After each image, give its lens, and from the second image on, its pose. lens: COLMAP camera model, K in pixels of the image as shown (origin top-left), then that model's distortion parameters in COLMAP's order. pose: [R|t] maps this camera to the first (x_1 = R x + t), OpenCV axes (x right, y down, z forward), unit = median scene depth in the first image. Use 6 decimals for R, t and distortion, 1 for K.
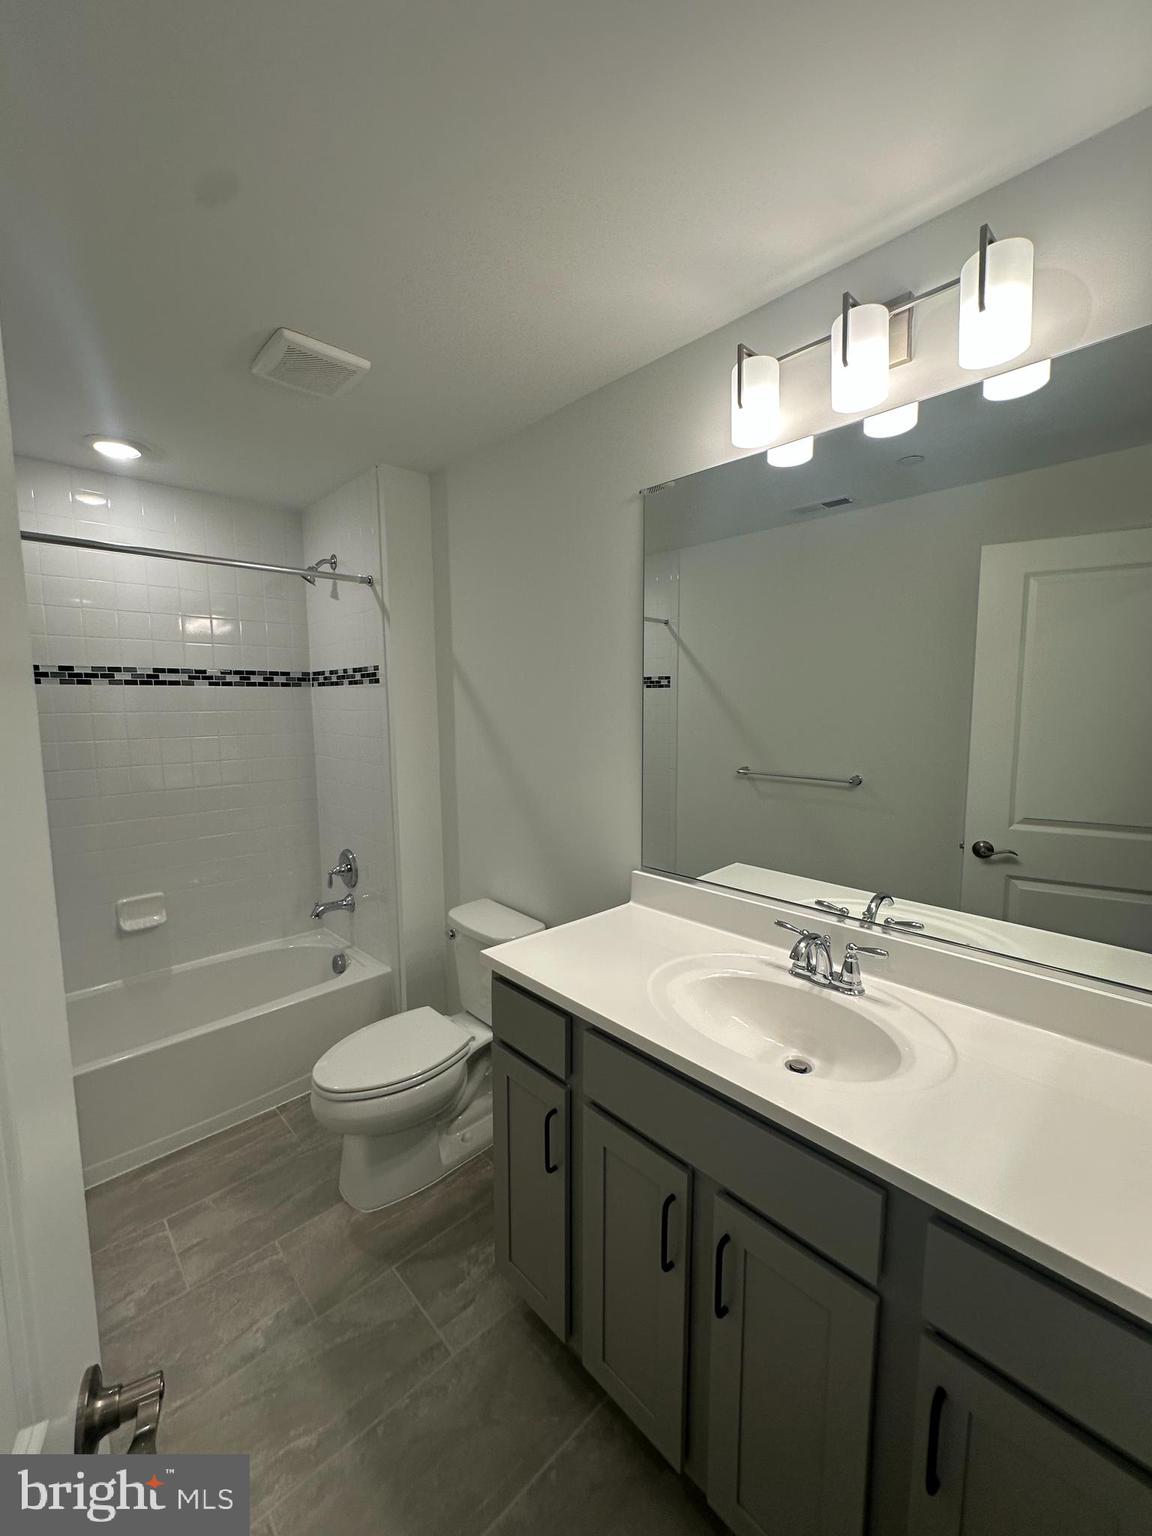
lens RADIAL K [[615.4, 0, 583.0], [0, 615.4, 763.4], [0, 0, 1]] dist [-0.000736, 0.000229]
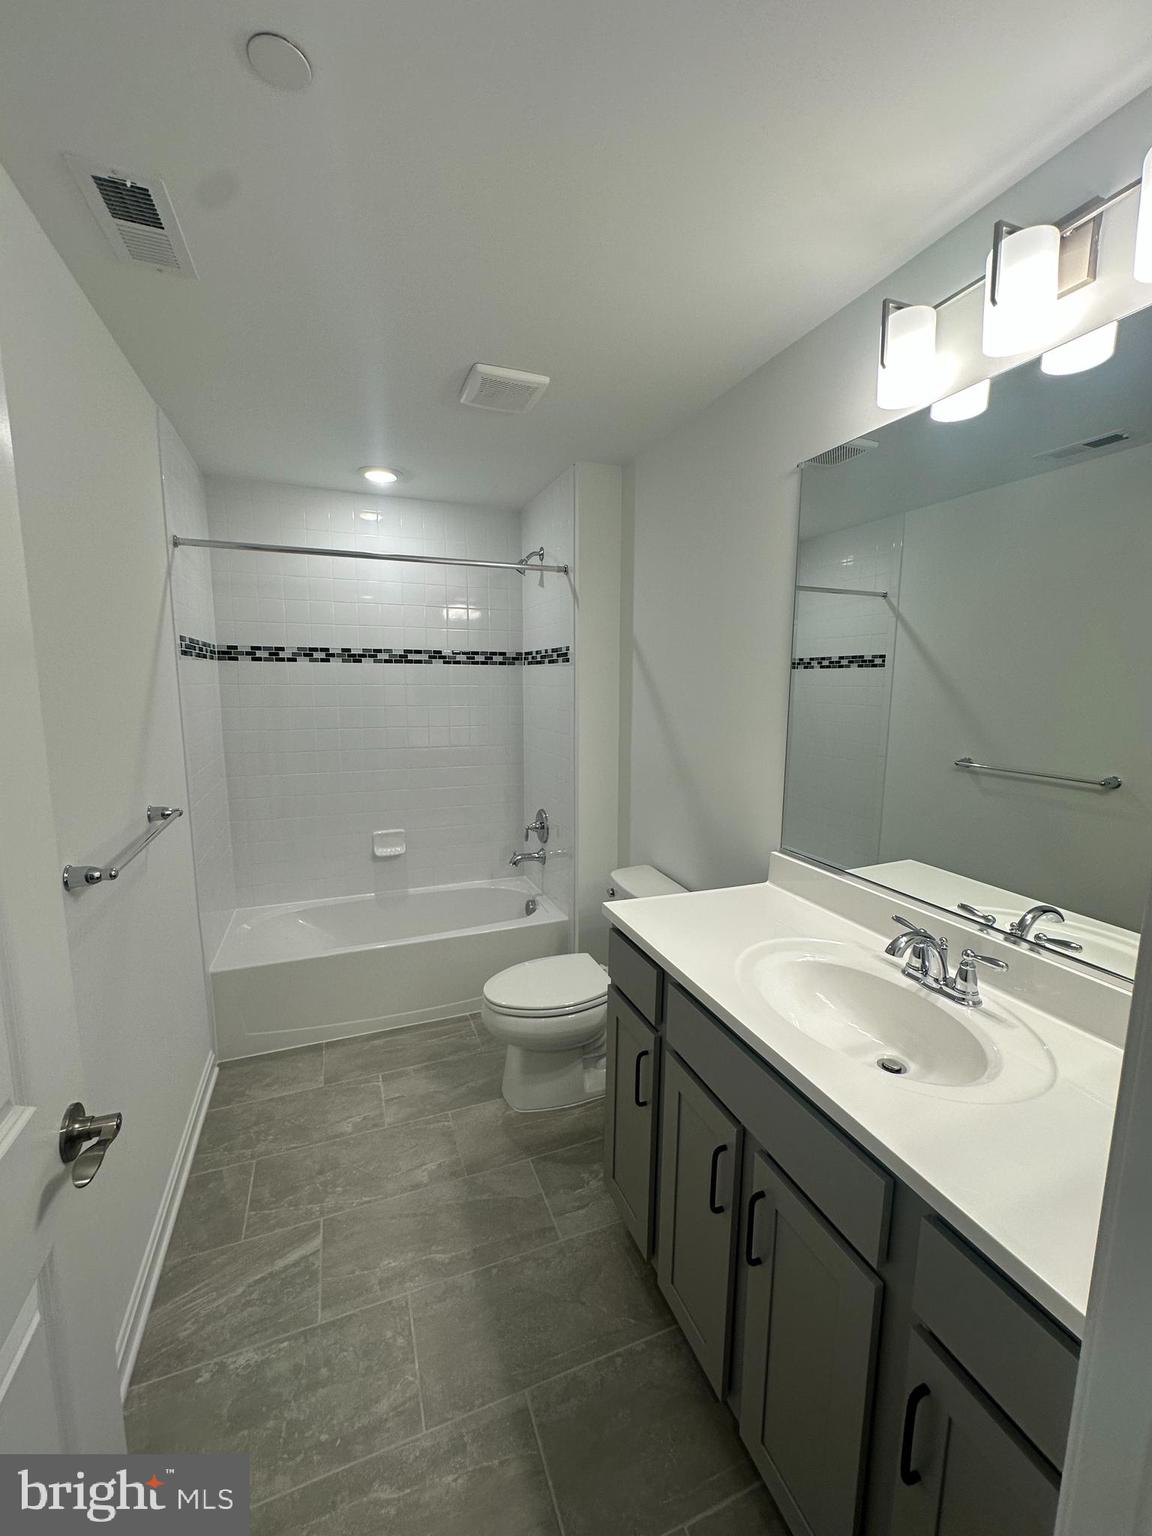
lens RADIAL K [[615.4, 0, 579.1], [0, 615.4, 762.6], [0, 0, 1]] dist [-0.000736, 0.000229]
pose [[0.926340, 0.062462, -0.371475, 0.168920], [-0.050133, 0.997827, 0.042765, 0.003716], [0.373339, -0.020992, 0.927458, -0.044289]]
